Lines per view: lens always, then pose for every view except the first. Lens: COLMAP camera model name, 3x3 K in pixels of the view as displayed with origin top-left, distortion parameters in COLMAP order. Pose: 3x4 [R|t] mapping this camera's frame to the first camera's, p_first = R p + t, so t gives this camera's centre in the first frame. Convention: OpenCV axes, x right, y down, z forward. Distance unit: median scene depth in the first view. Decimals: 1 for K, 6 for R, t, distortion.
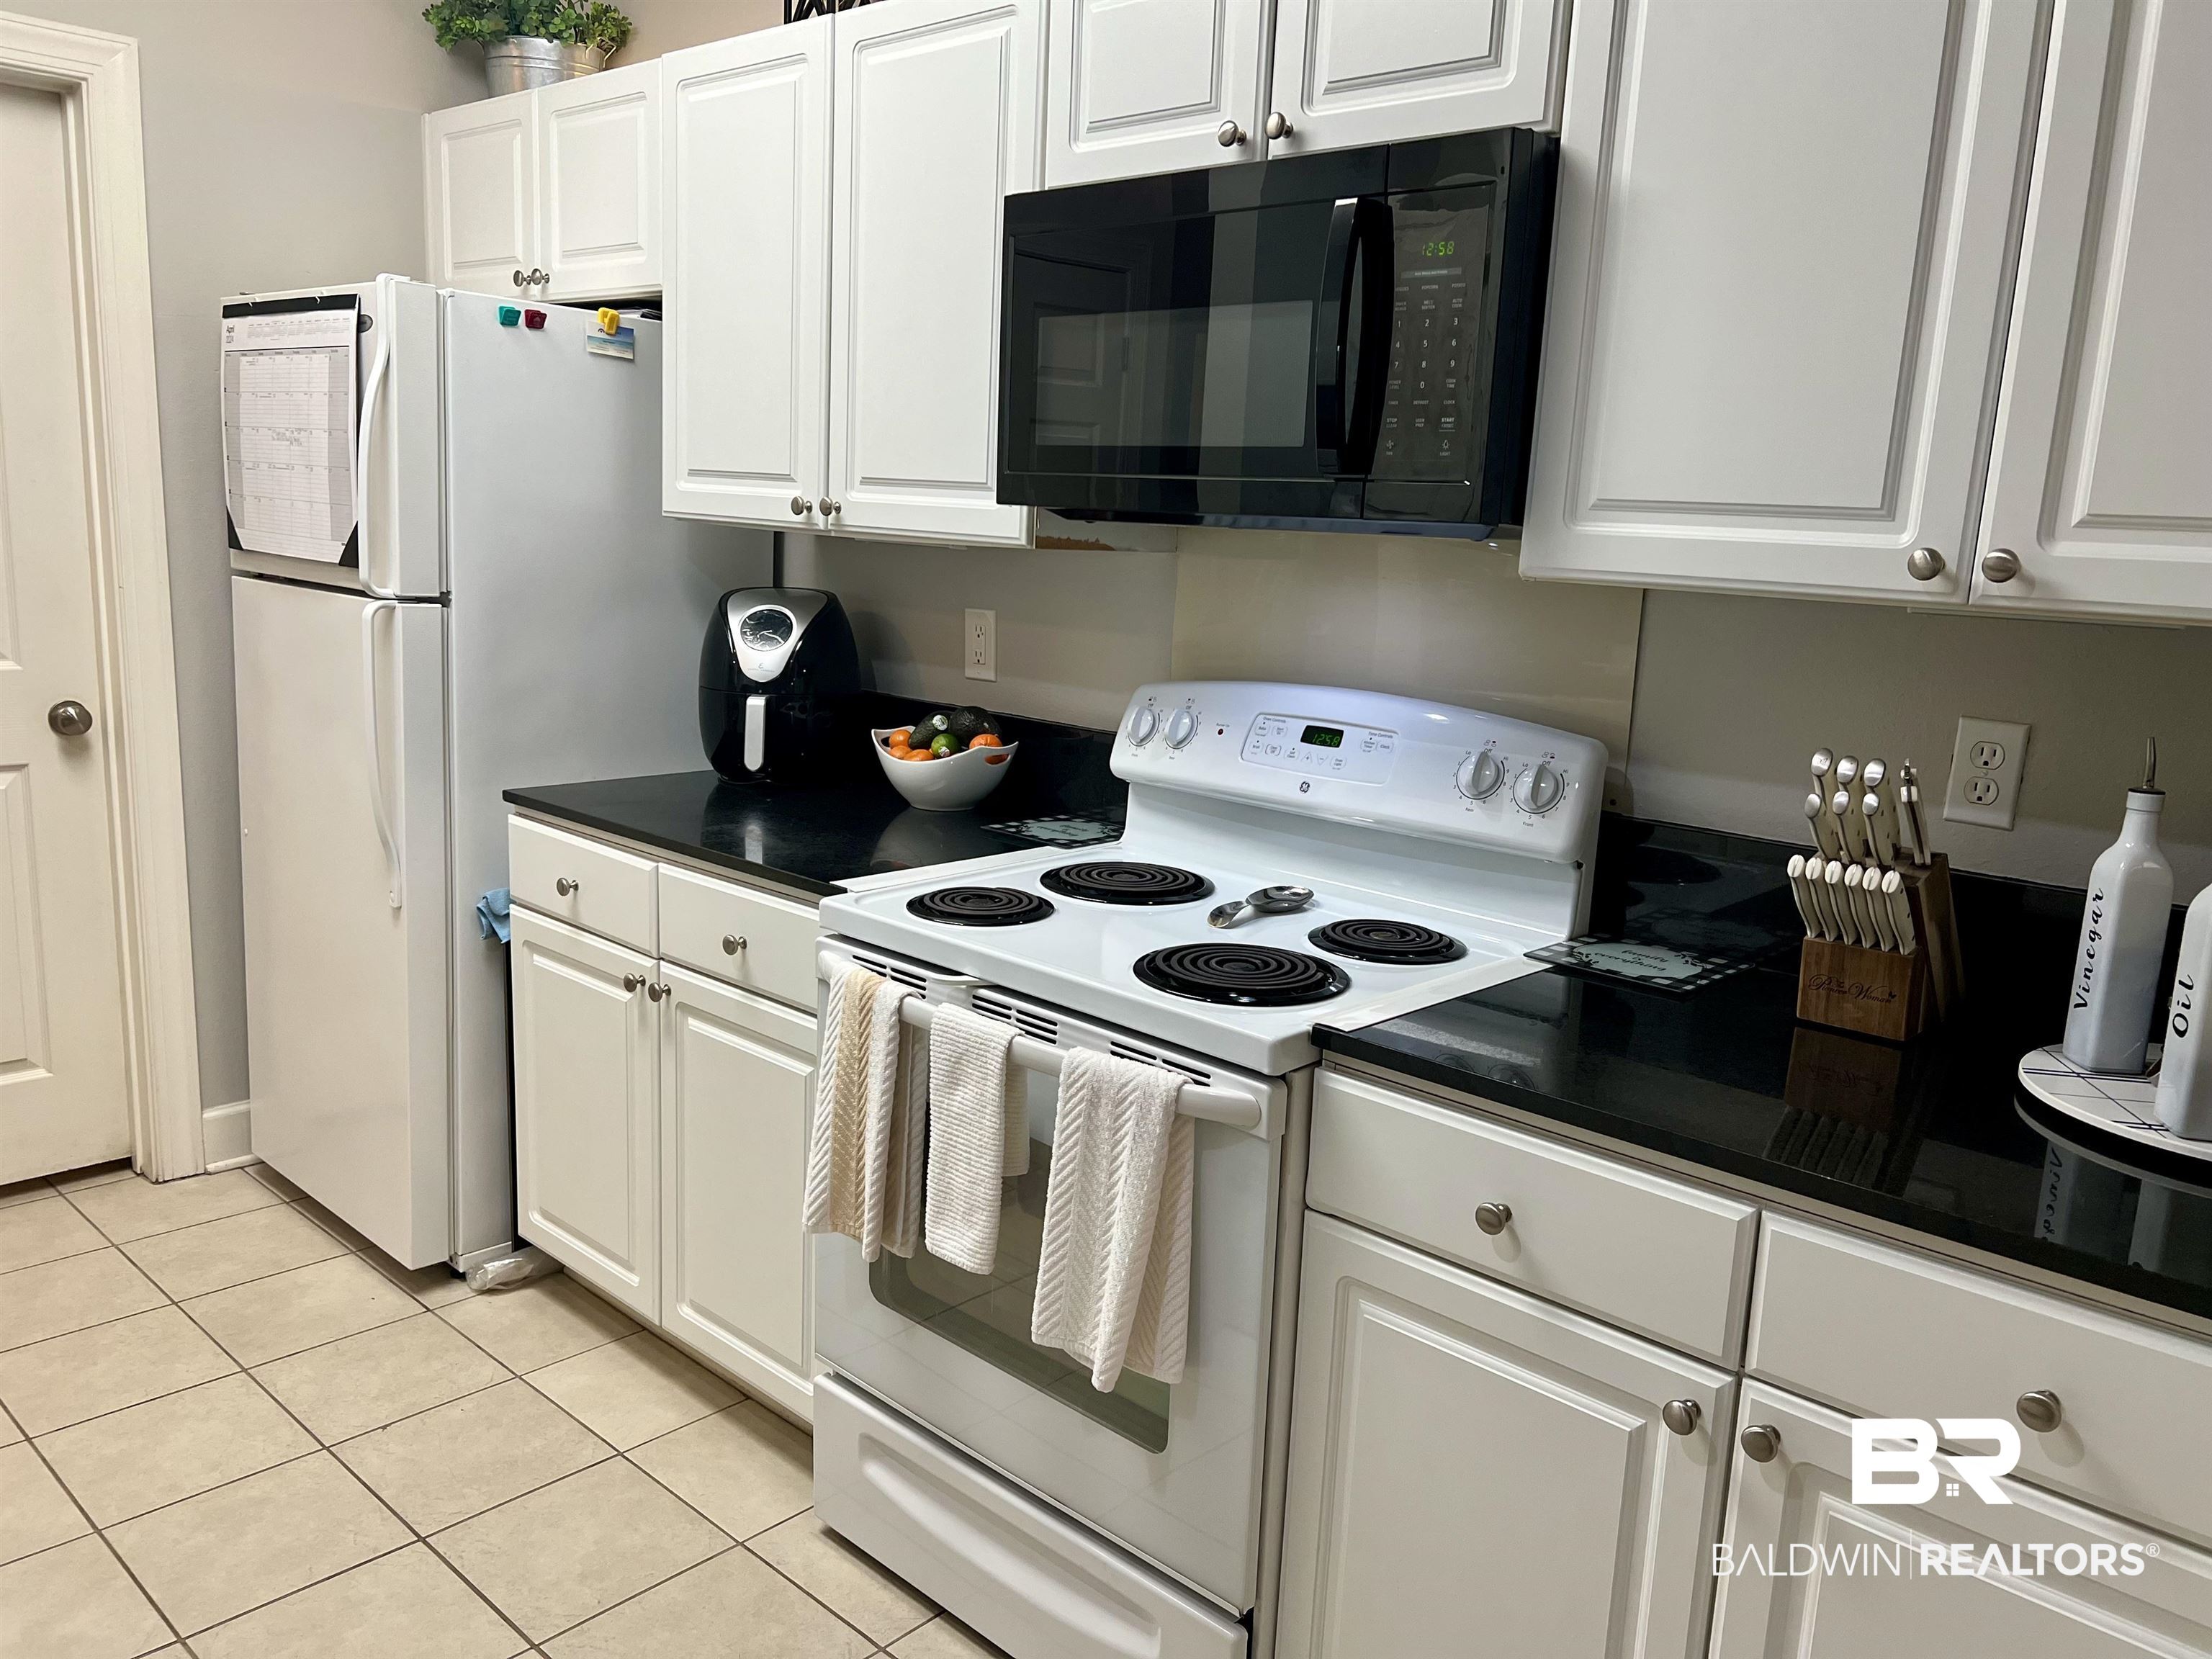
lens RADIAL K [[1651.9, 0, 1094.4], [0, 1651.9, 834.1], [0, 0, 1]] dist [0.067369, -0.091105]
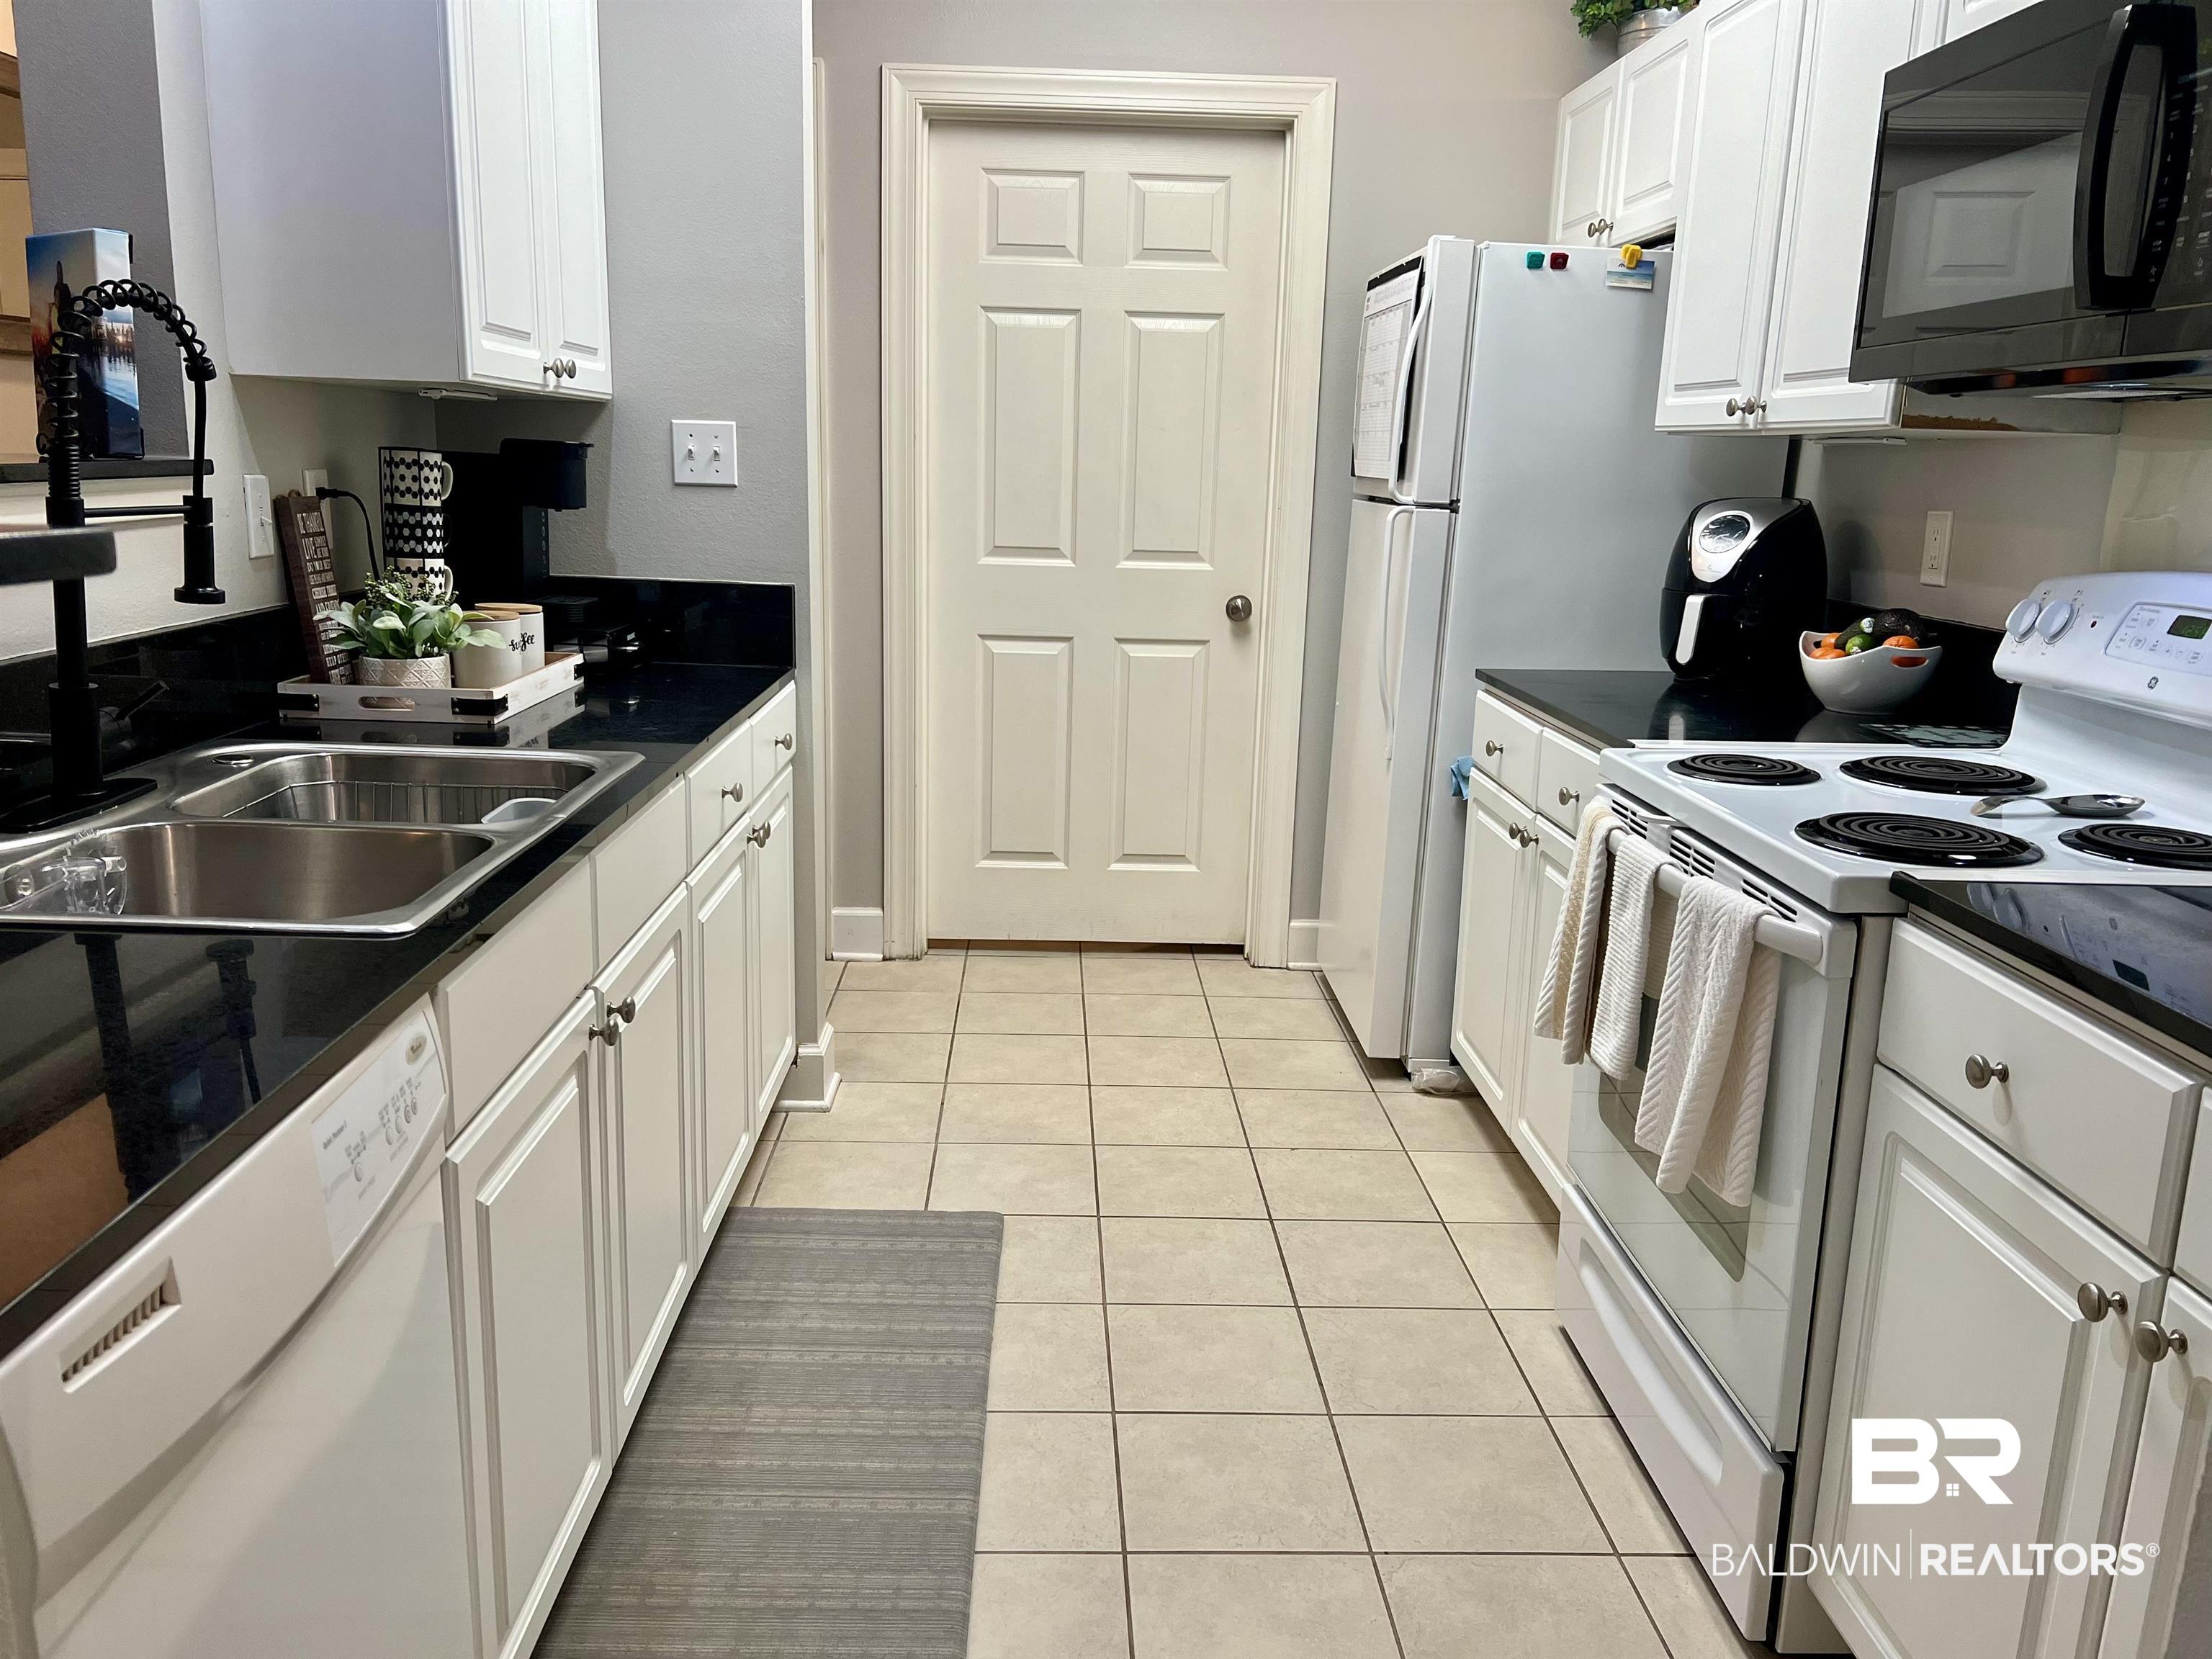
lens RADIAL K [[1651.9, 0, 1096.7], [0, 1651.9, 831.1], [0, 0, 1]] dist [0.067369, -0.091105]
pose [[0.701981, 0.128095, -0.700582, 0.305733], [-0.128840, 0.990303, 0.051970, 0.063354], [0.700445, 0.053781, 0.711677, -0.018895]]
